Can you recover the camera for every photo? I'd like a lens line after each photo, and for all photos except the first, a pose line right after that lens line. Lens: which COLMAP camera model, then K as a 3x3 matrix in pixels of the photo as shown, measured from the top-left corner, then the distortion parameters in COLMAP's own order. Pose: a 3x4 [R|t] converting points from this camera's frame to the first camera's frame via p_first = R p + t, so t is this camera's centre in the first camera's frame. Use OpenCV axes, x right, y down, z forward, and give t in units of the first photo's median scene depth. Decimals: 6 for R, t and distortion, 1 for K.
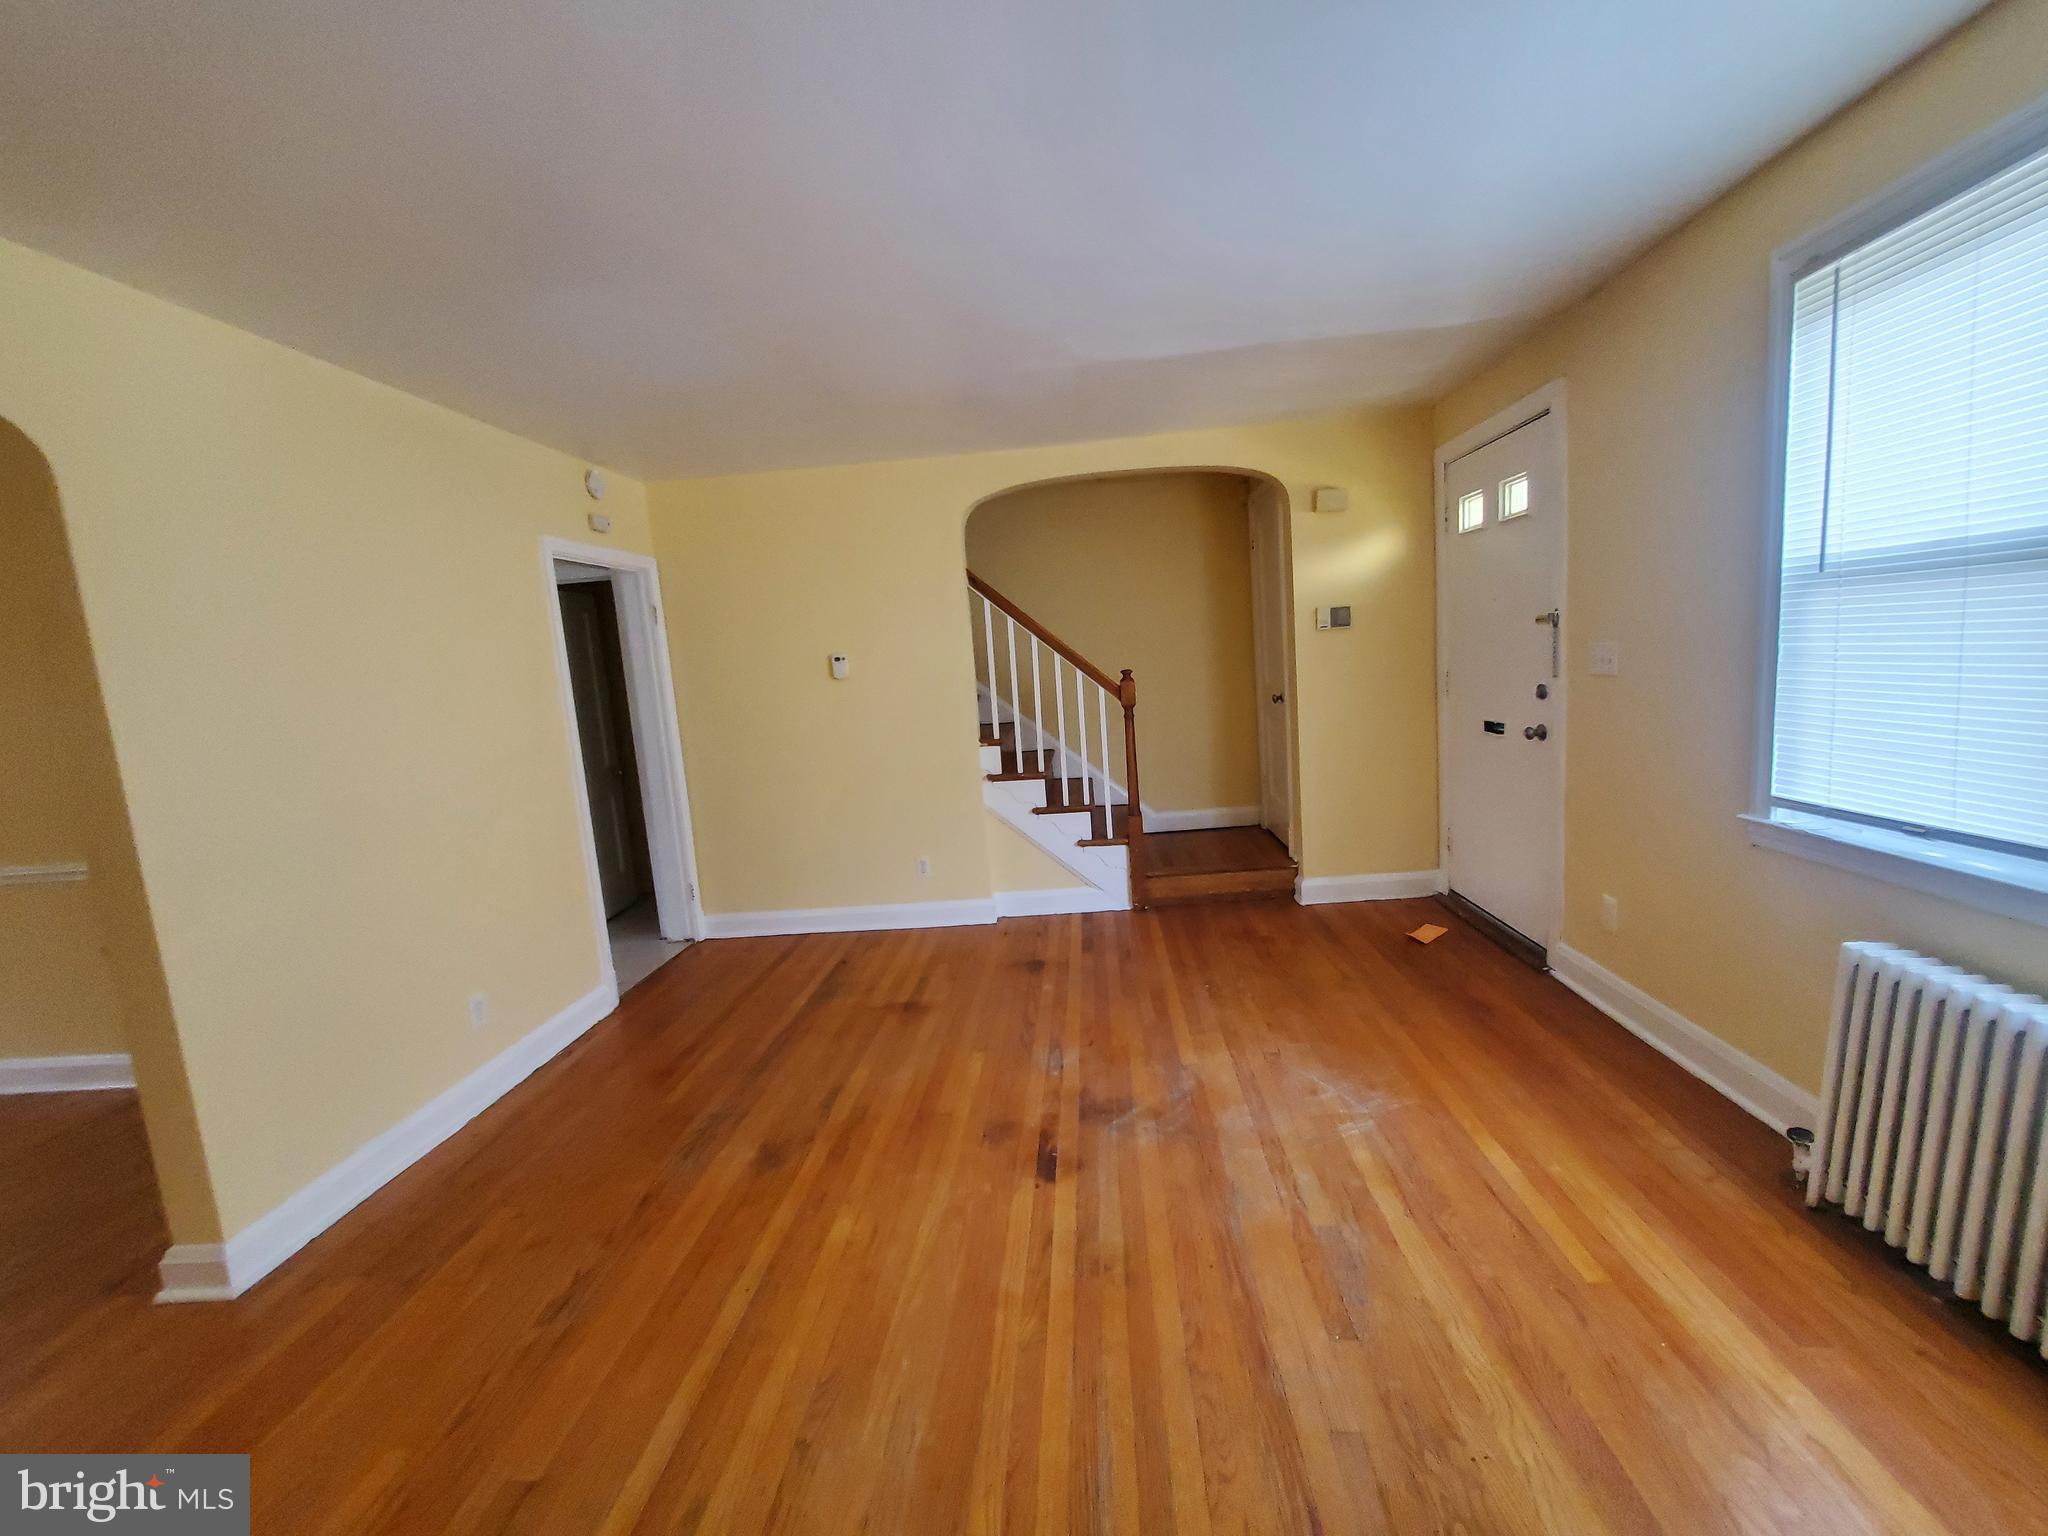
lens RADIAL K [[812.4, 0, 1029.7], [0, 812.4, 756.6], [0, 0, 1]] dist [0.002303, 0.000303]
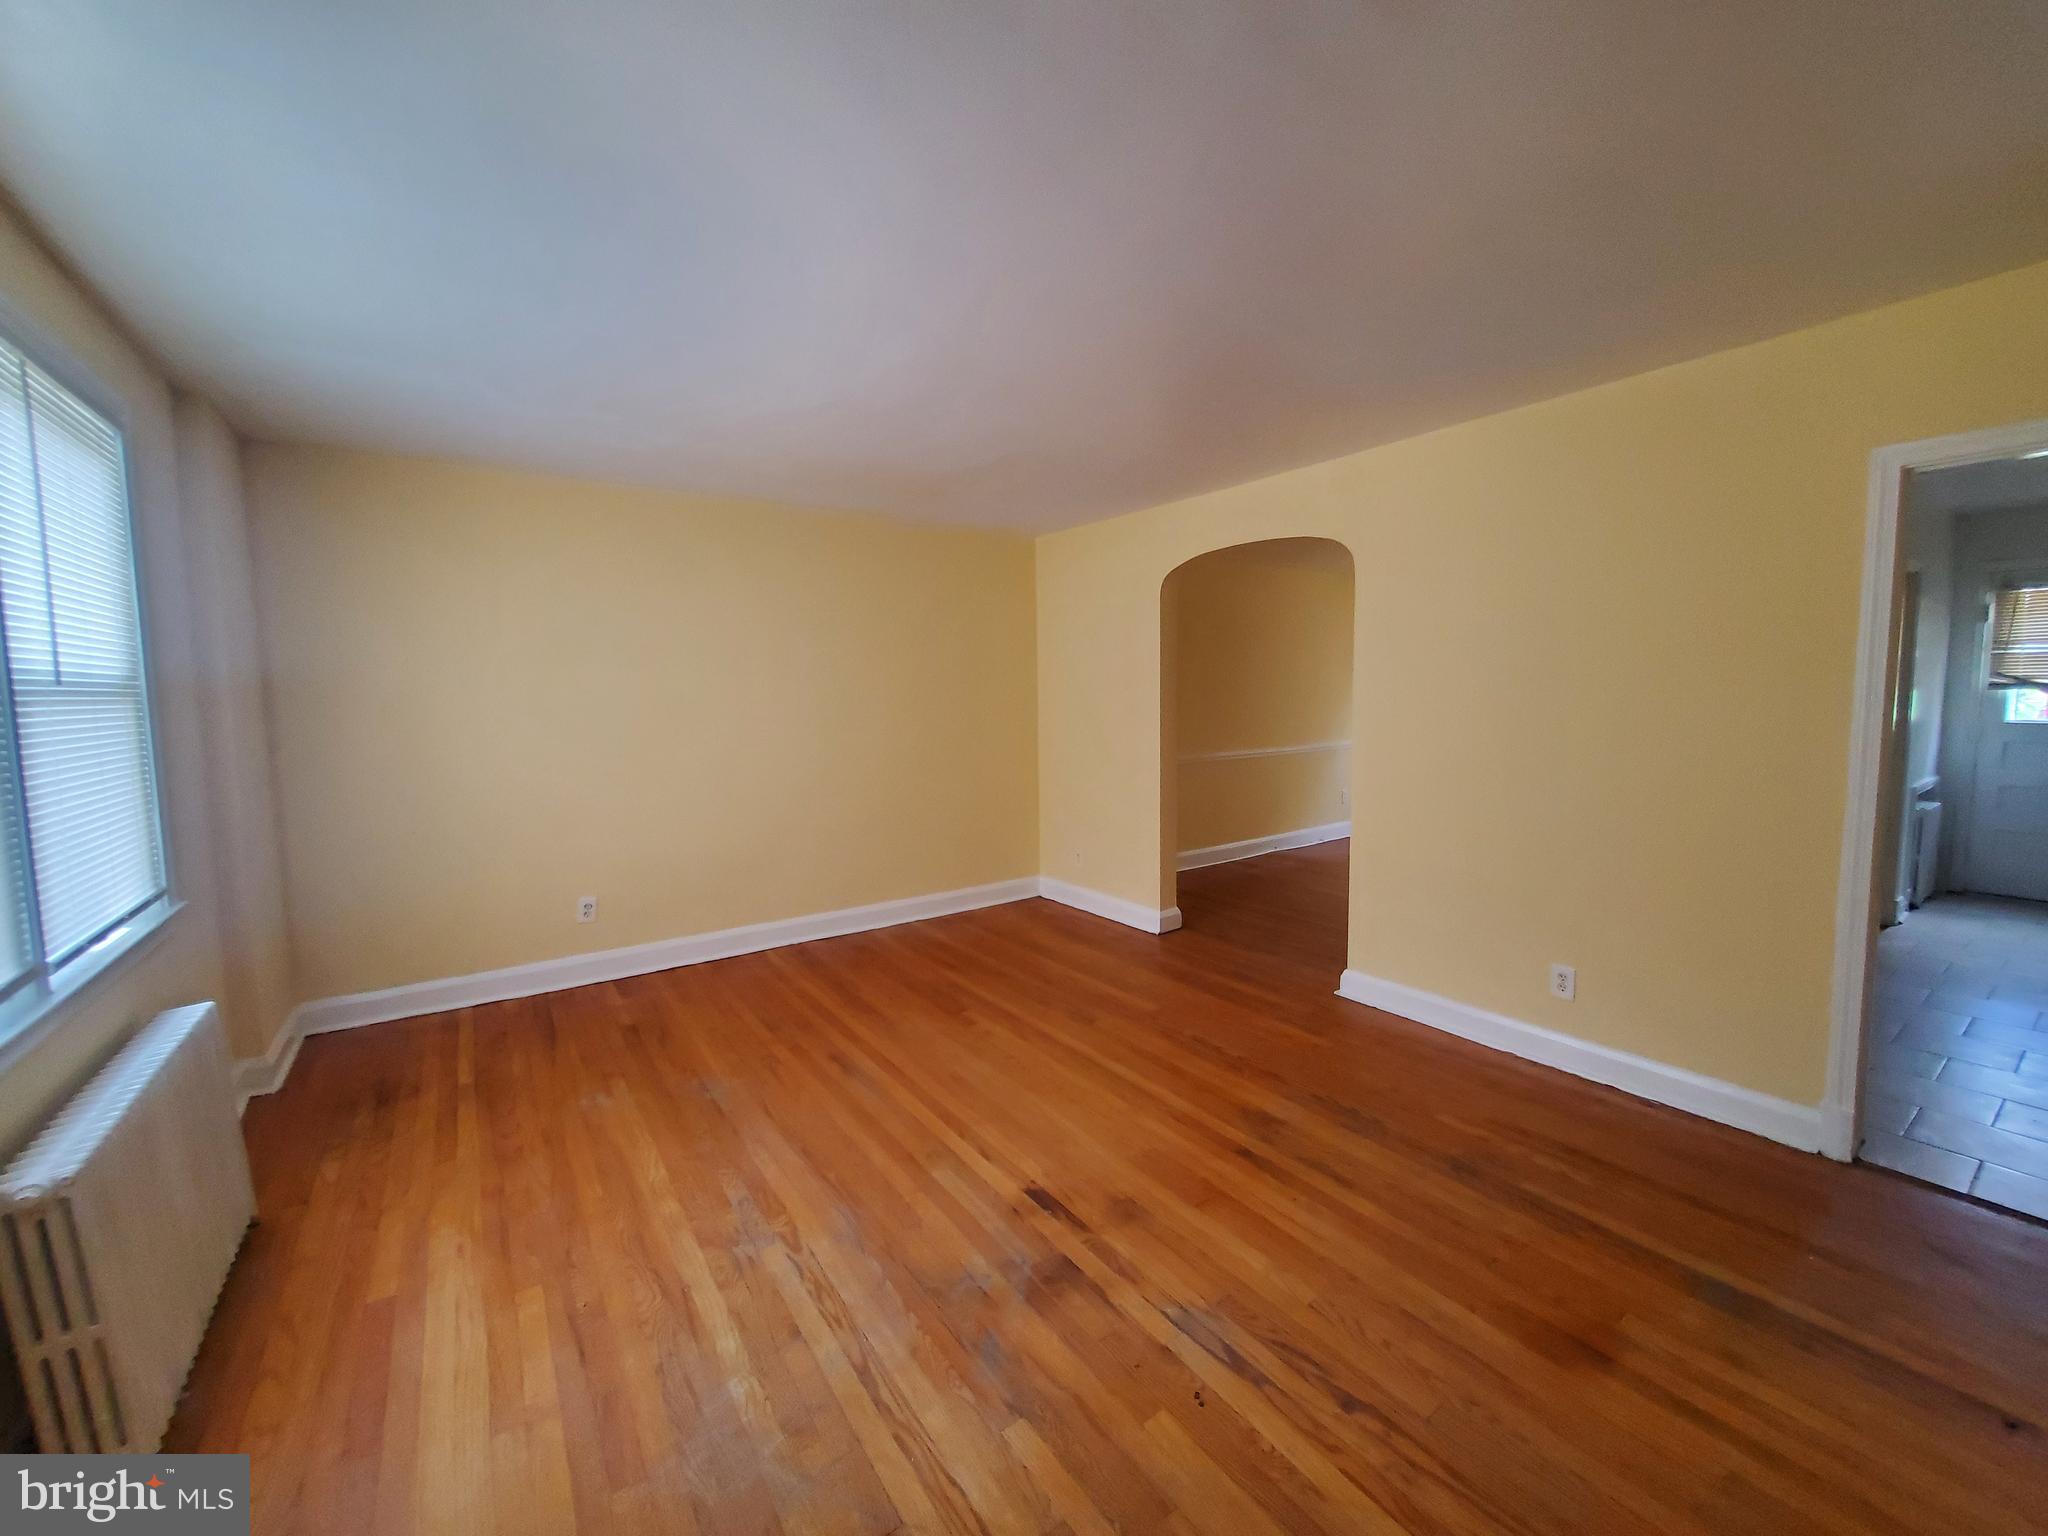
lens RADIAL K [[812.4, 0, 1029.9], [0, 812.4, 765.1], [0, 0, 1]] dist [0.002303, 0.000303]
pose [[-0.775345, 0.142861, -0.615167, 0.553436], [-0.002803, 0.973290, 0.229561, -0.237398], [0.631531, 0.179714, -0.754236, 1.588977]]
